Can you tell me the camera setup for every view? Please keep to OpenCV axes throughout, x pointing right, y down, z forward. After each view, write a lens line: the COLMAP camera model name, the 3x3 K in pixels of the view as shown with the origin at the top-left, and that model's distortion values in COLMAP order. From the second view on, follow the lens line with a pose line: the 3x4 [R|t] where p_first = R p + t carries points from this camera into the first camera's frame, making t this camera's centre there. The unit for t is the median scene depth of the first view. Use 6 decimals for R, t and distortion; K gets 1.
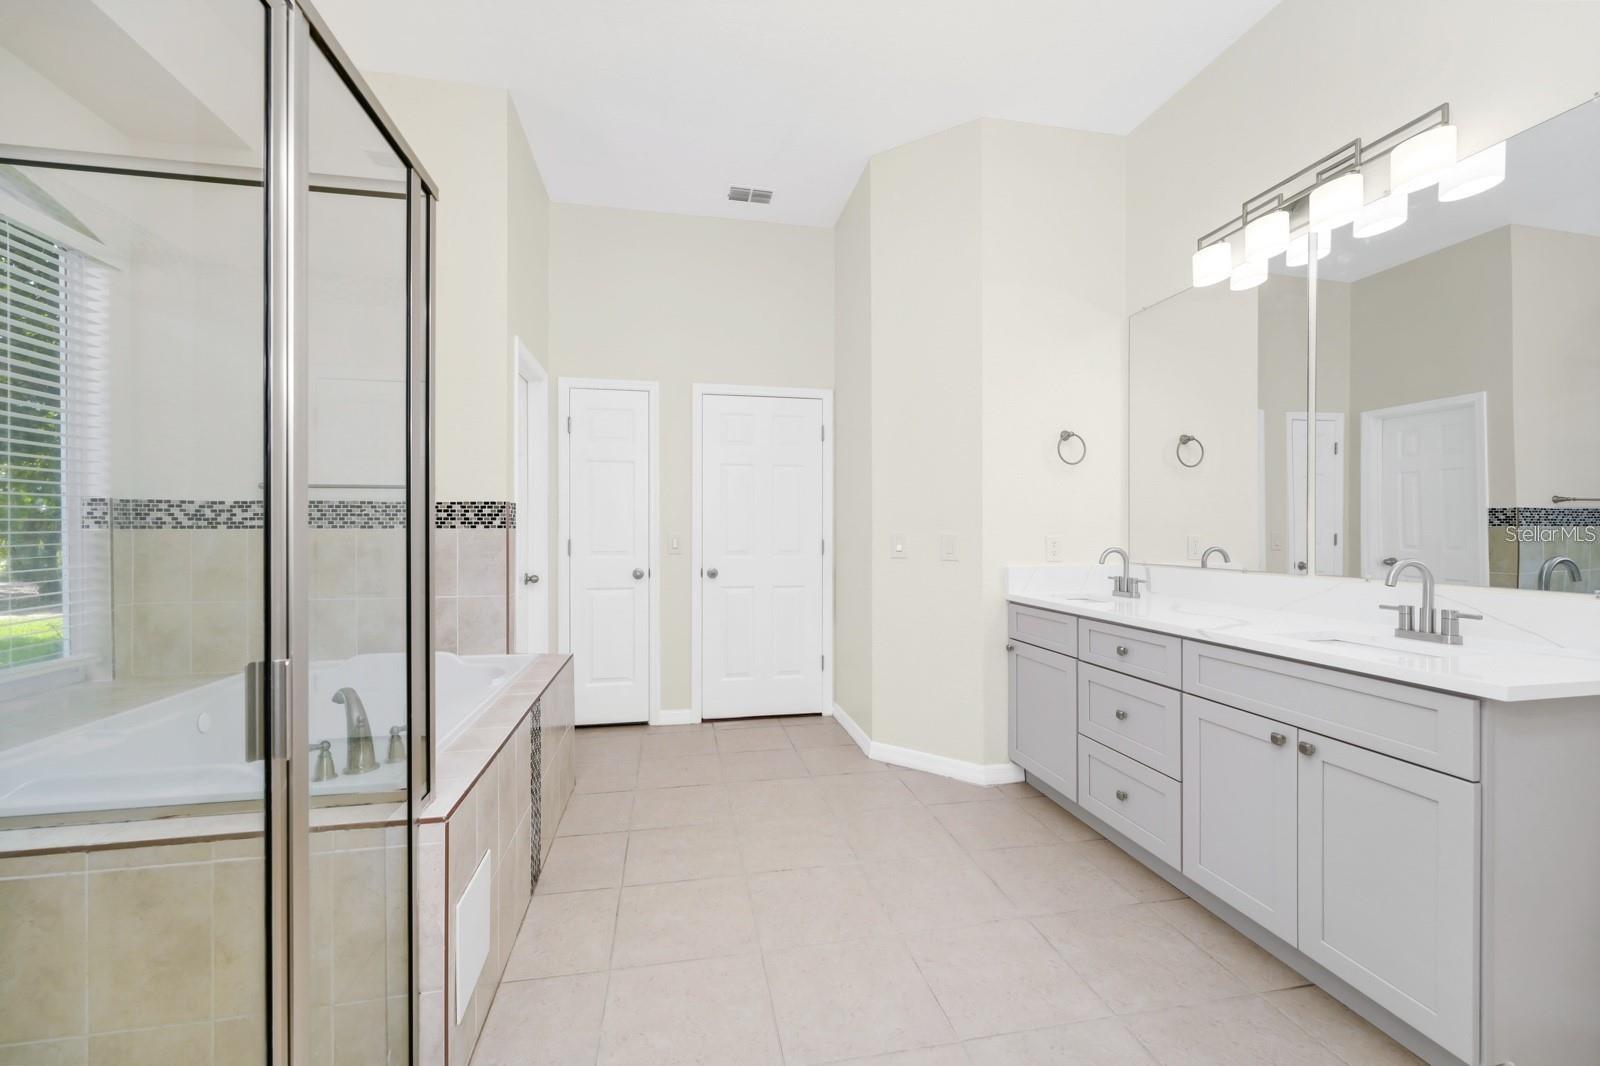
lens RADIAL K [[618.8, 0, 800.0], [0, 618.8, 526.4], [0, 0, 1]] dist [0.000486, -0.000022]
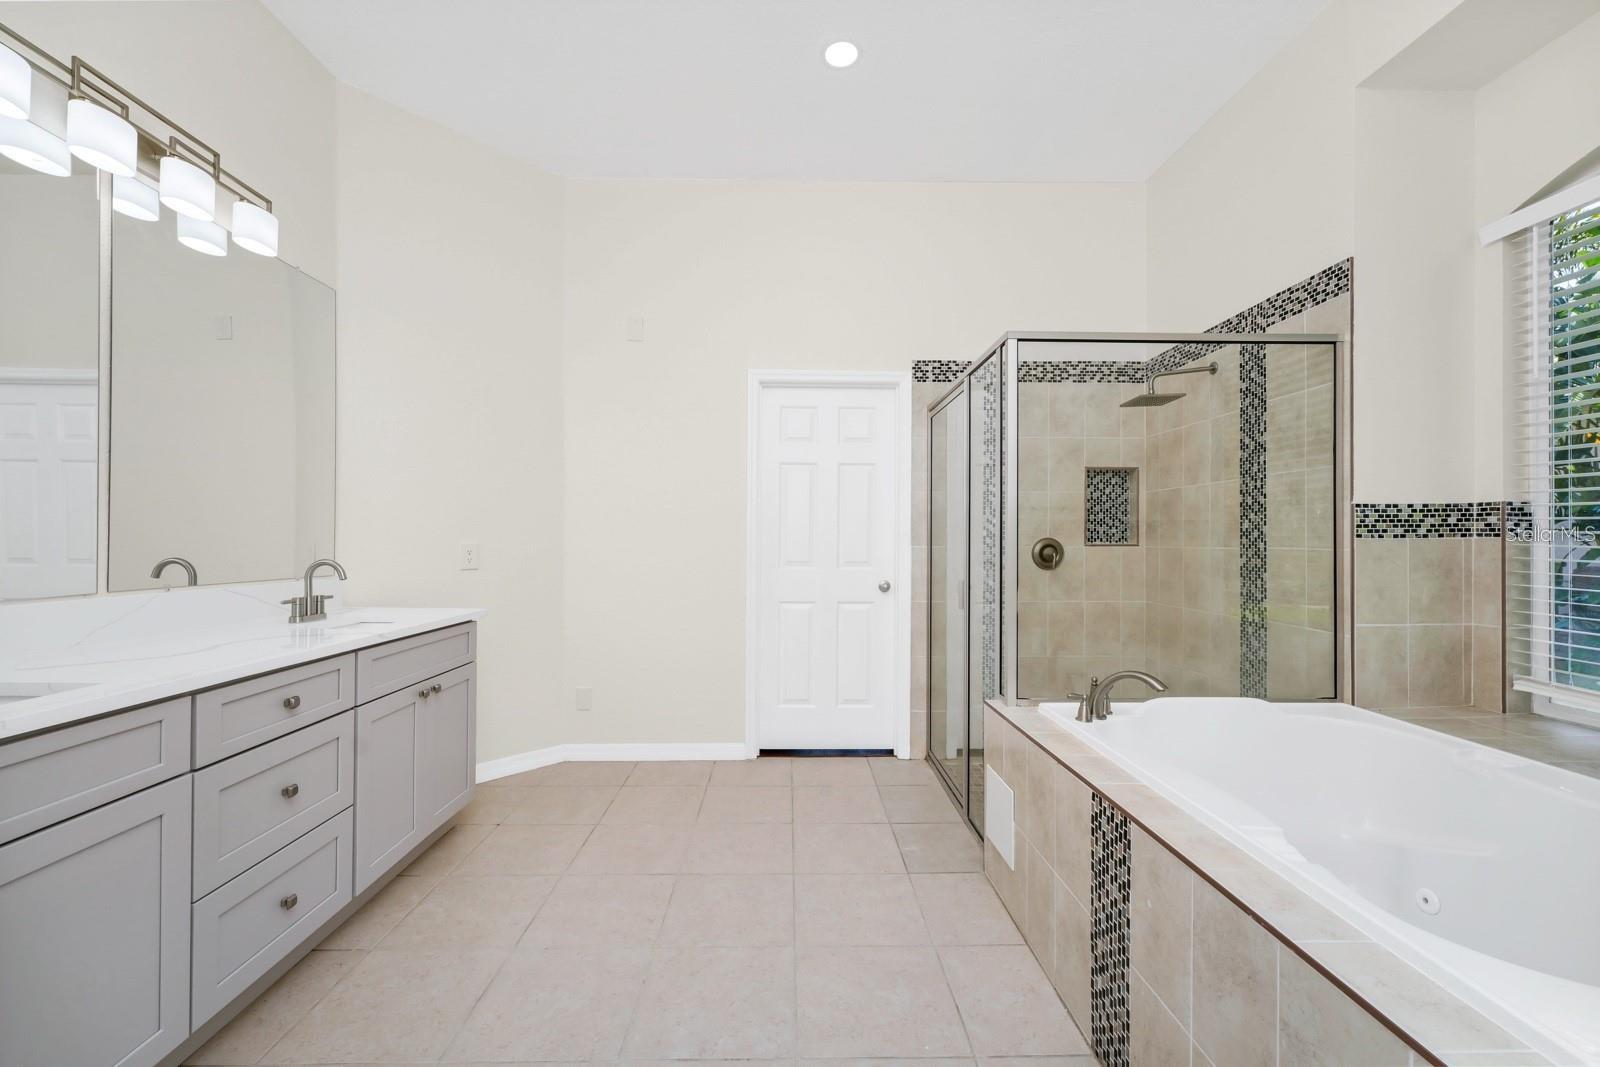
lens RADIAL K [[650.5, 0, 798.1], [0, 650.5, 534.1], [0, 0, 1]] dist [0.000162, 0.000125]
pose [[-0.982802, 0.000708, 0.184662, -0.266908], [-0.002244, 0.999873, -0.015778, 0.016924], [-0.184650, -0.015921, -0.982675, 2.094568]]
